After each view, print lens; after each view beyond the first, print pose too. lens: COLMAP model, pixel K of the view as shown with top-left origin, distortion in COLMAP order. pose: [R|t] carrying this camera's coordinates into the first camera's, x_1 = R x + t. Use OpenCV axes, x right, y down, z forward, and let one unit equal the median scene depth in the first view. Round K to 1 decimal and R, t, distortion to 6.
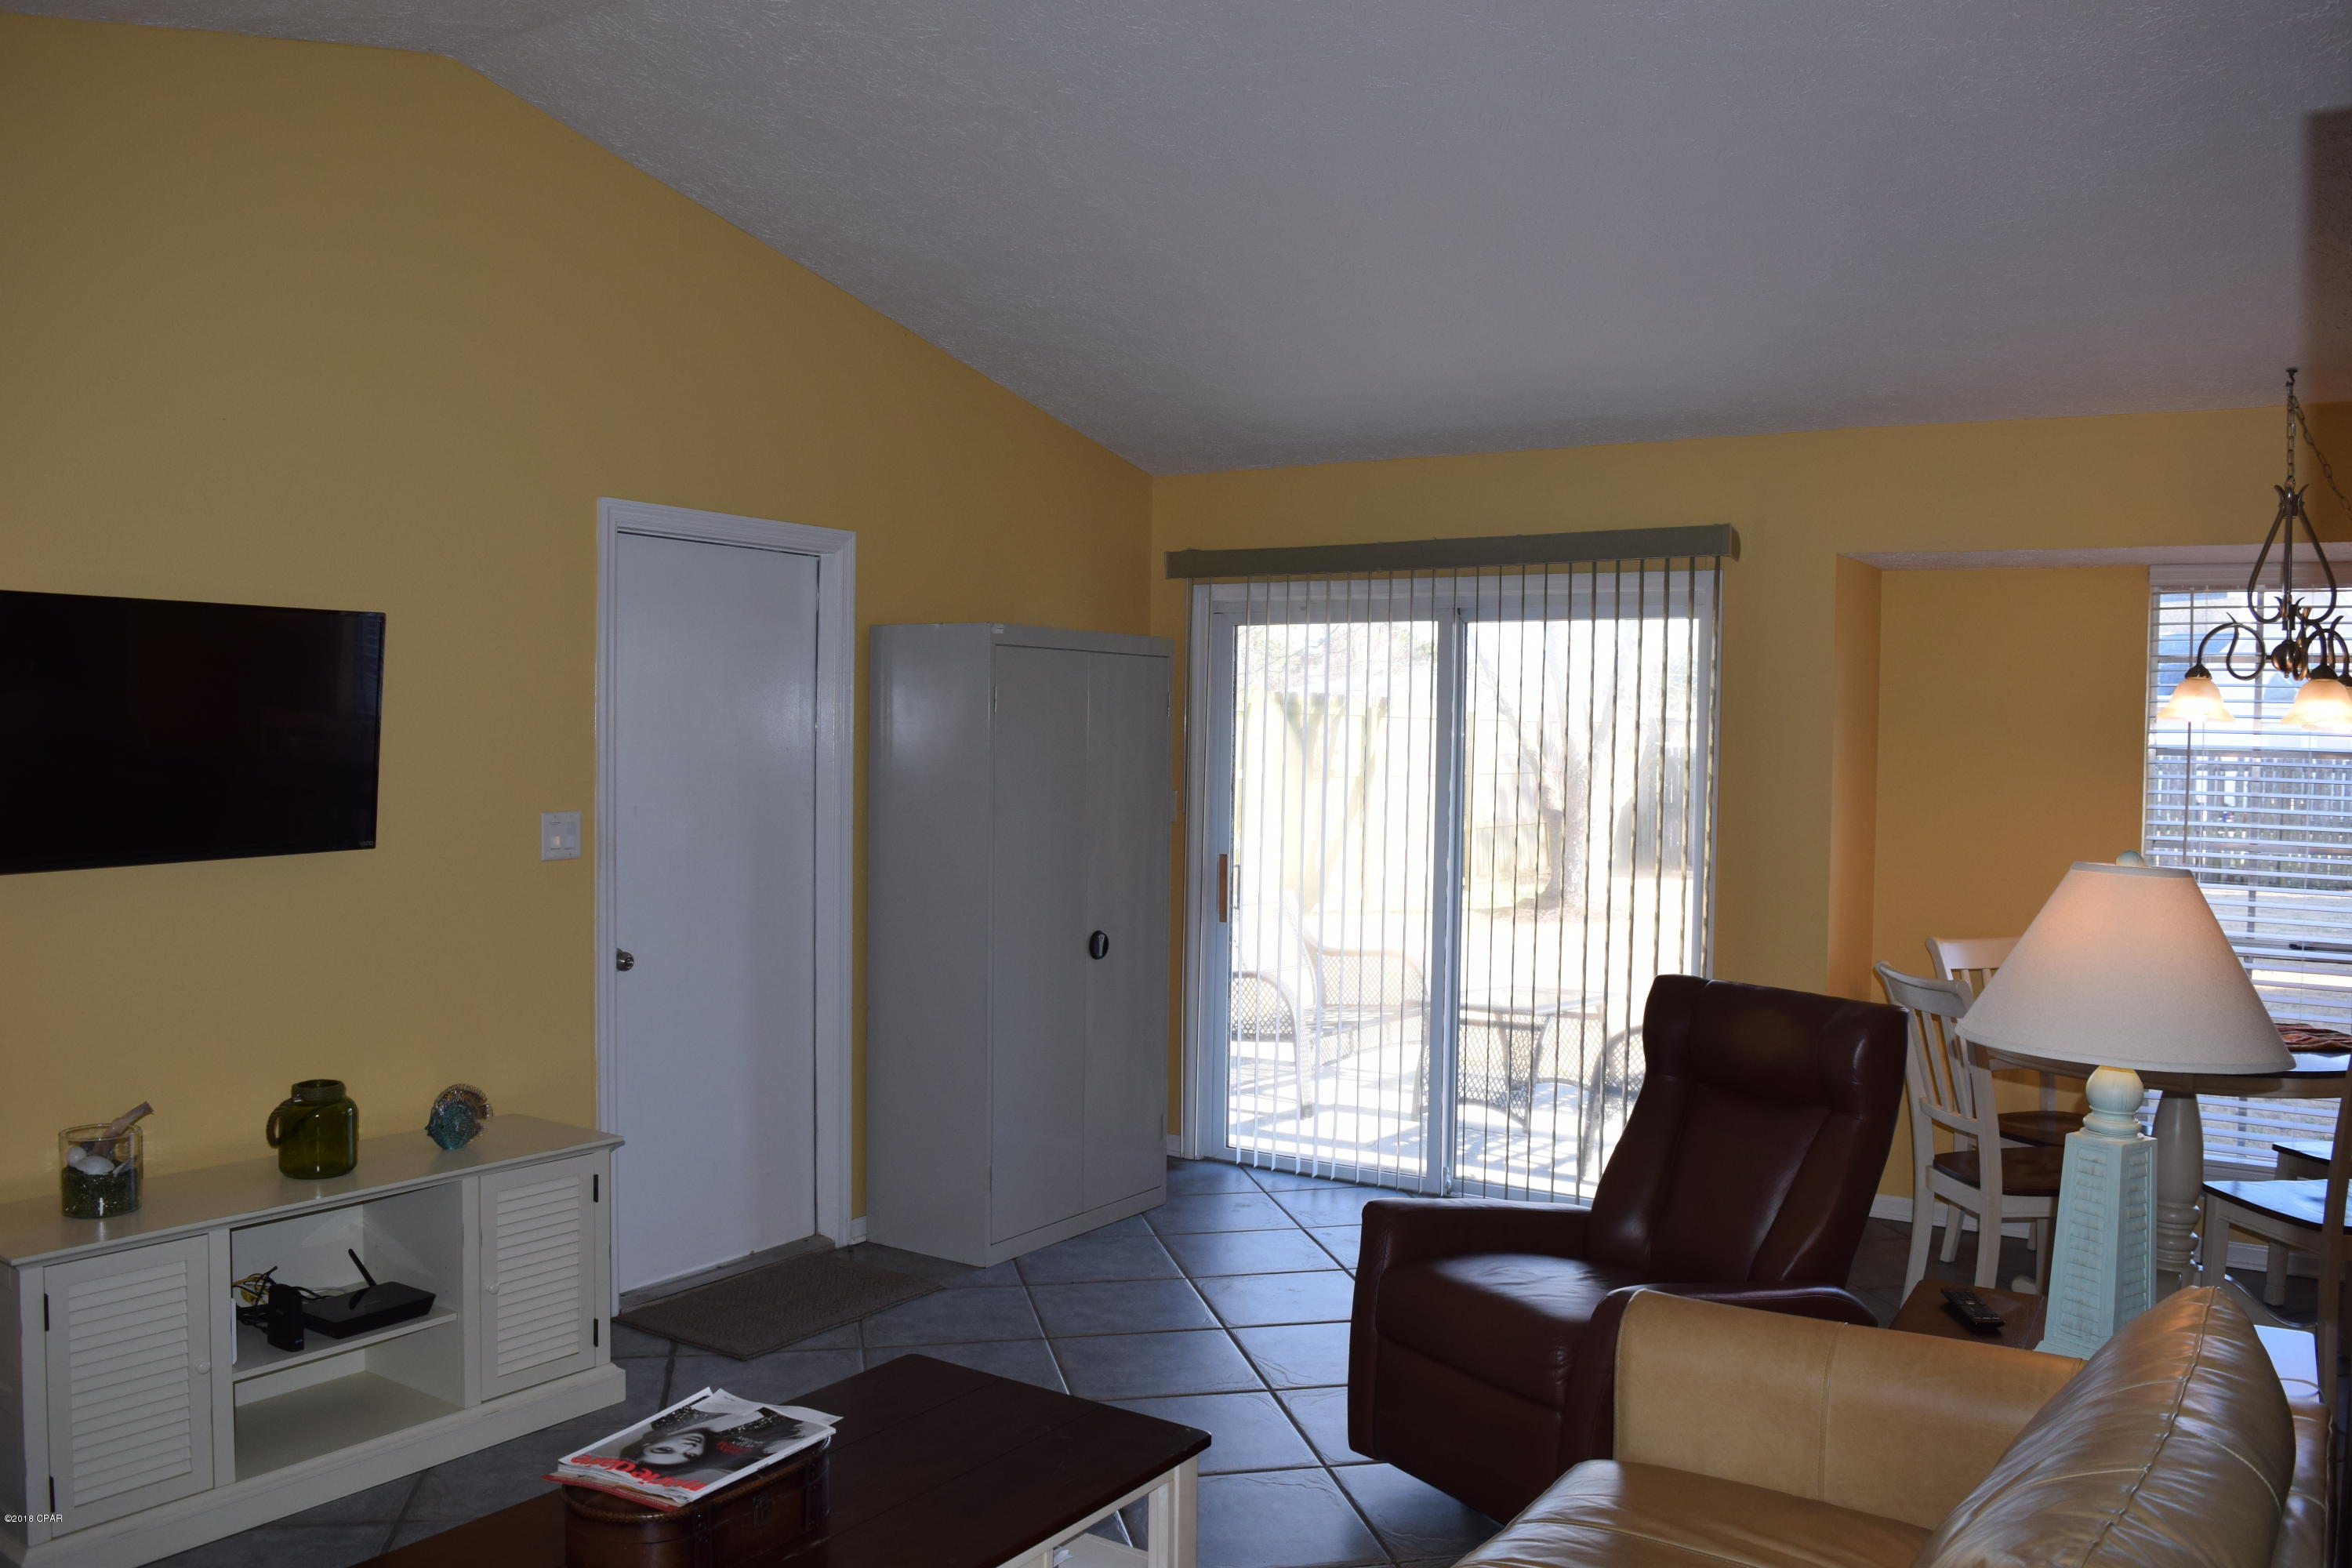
lens RADIAL K [[1852.1, 0, 1189.3], [0, 1852.1, 773.3], [0, 0, 1]] dist [-0.098057, 0.025155]
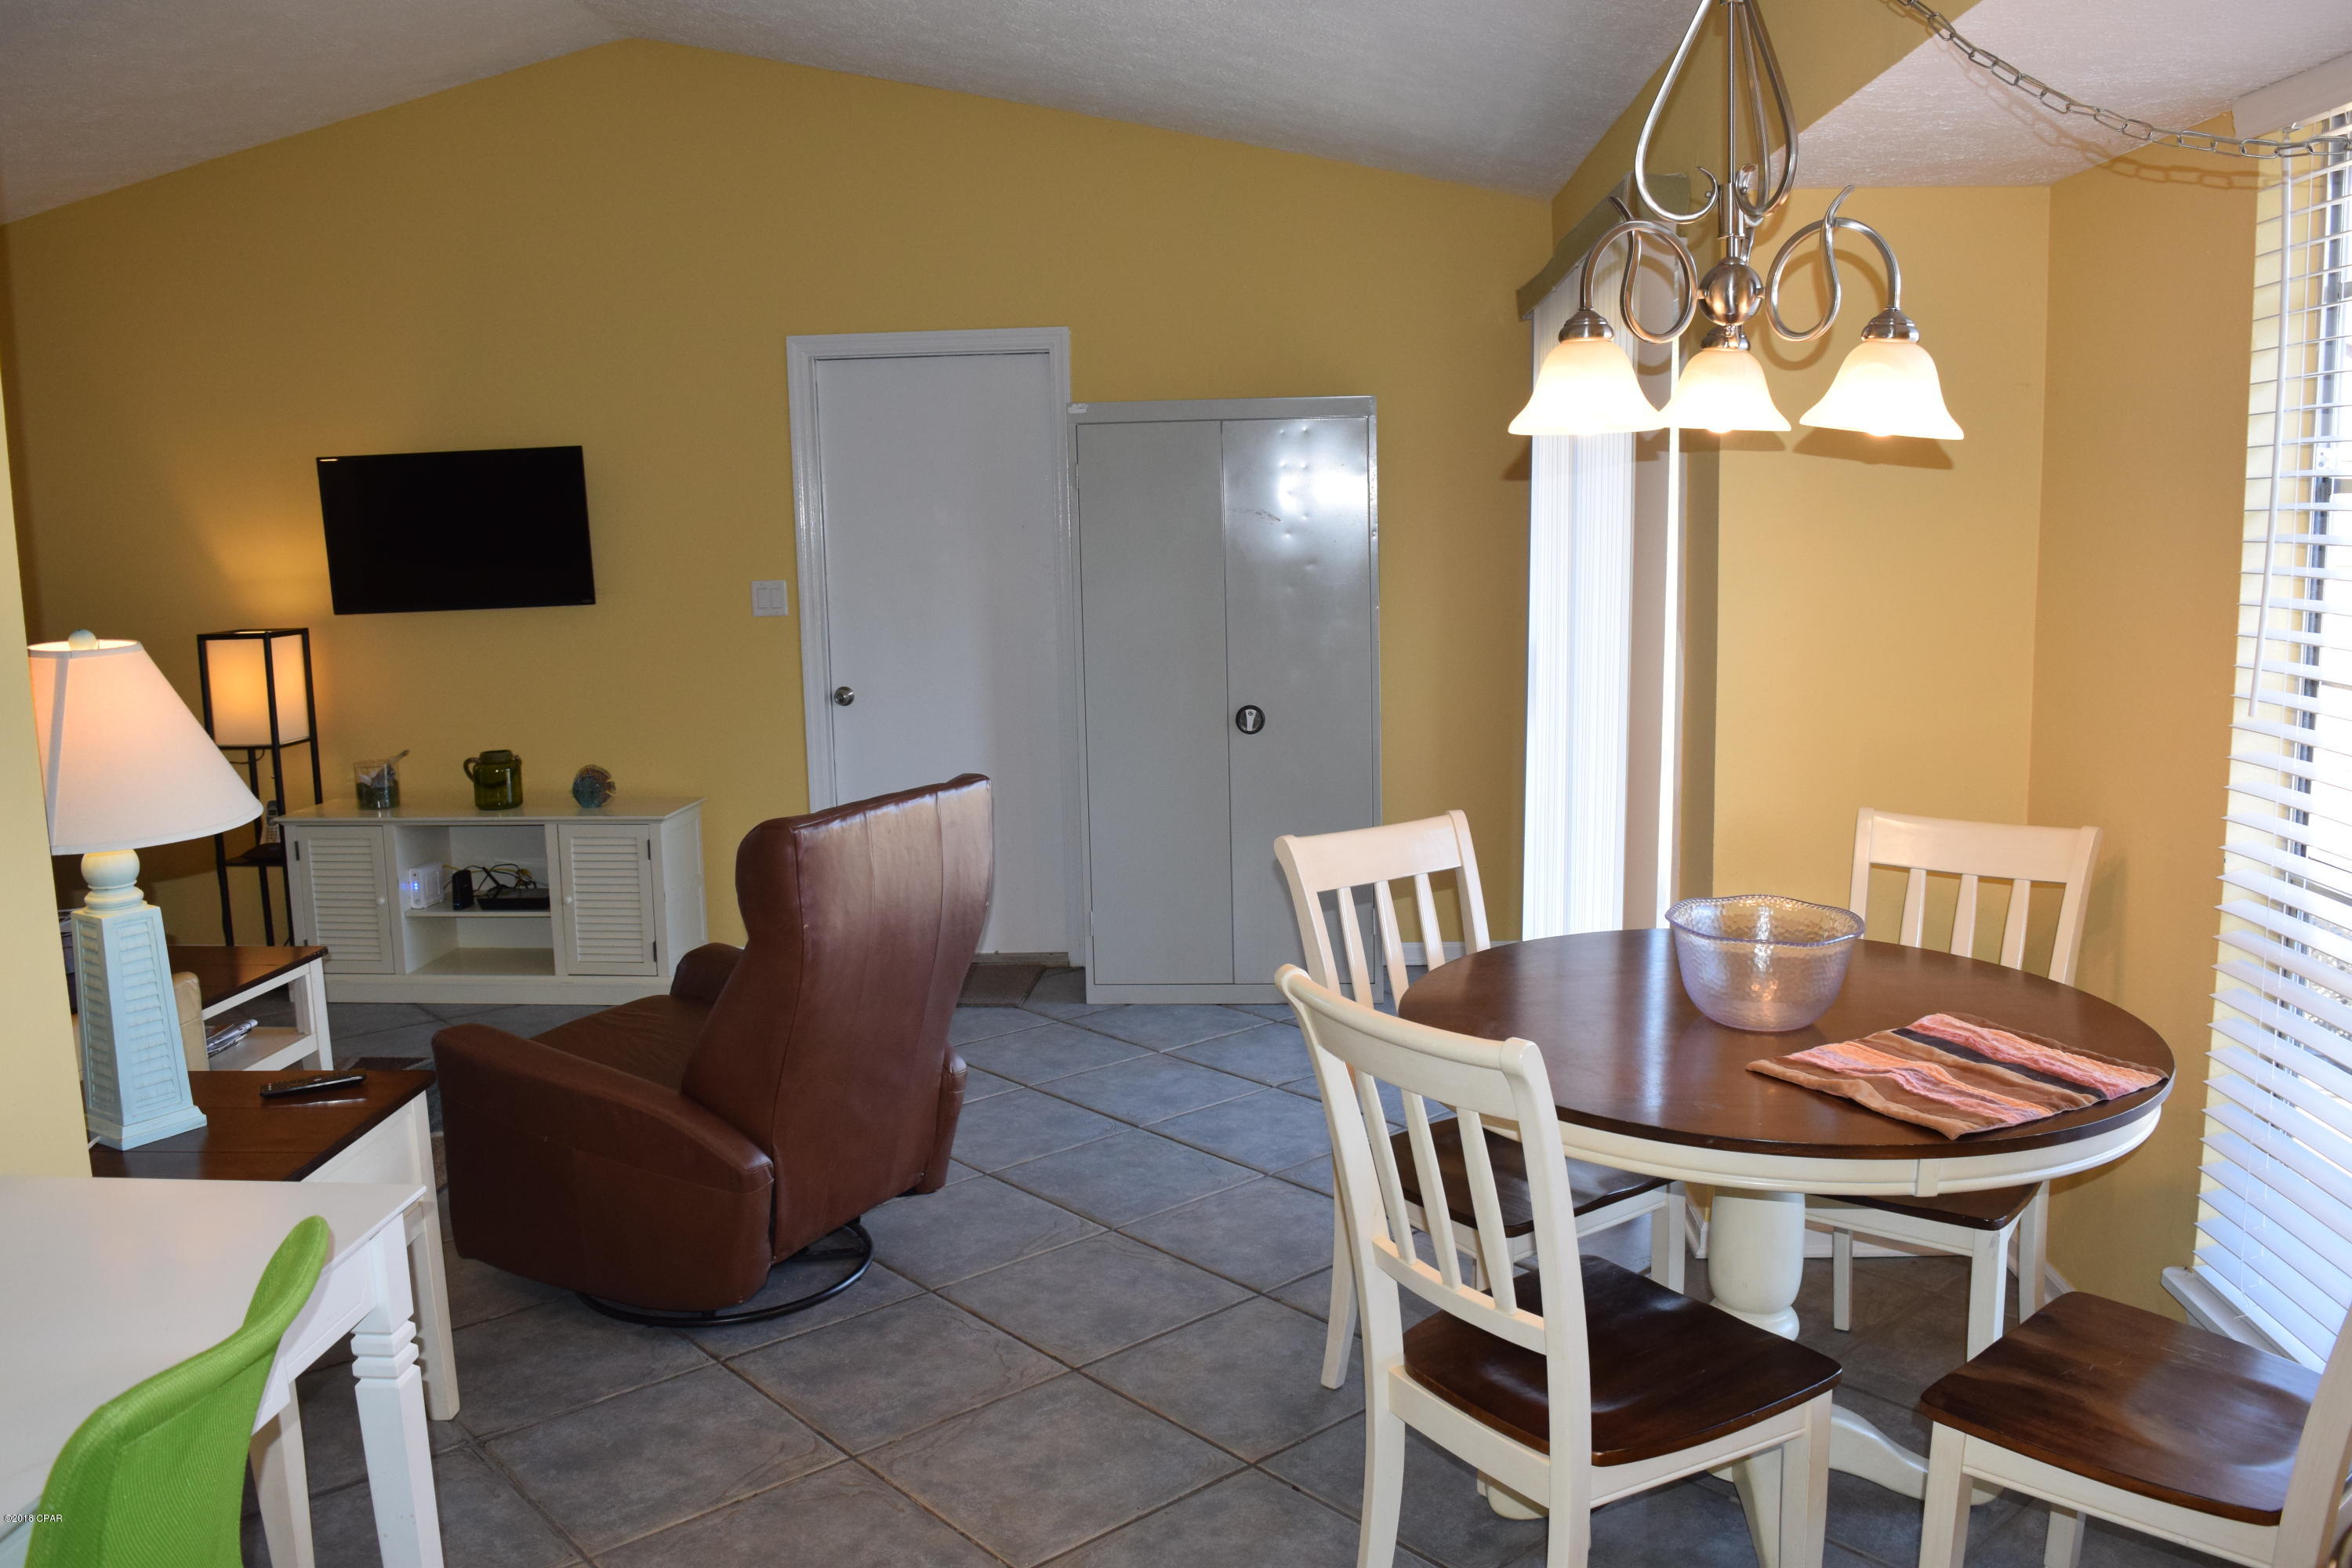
lens RADIAL K [[1852.1, 0, 1189.3], [0, 1852.1, 773.3], [0, 0, 1]] dist [-0.098057, 0.025155]
pose [[0.492883, 0.099469, -0.864391, 1.106141], [0.008433, 0.992851, 0.119061, 0.004258], [0.870055, -0.065973, 0.488521, 0.679973]]
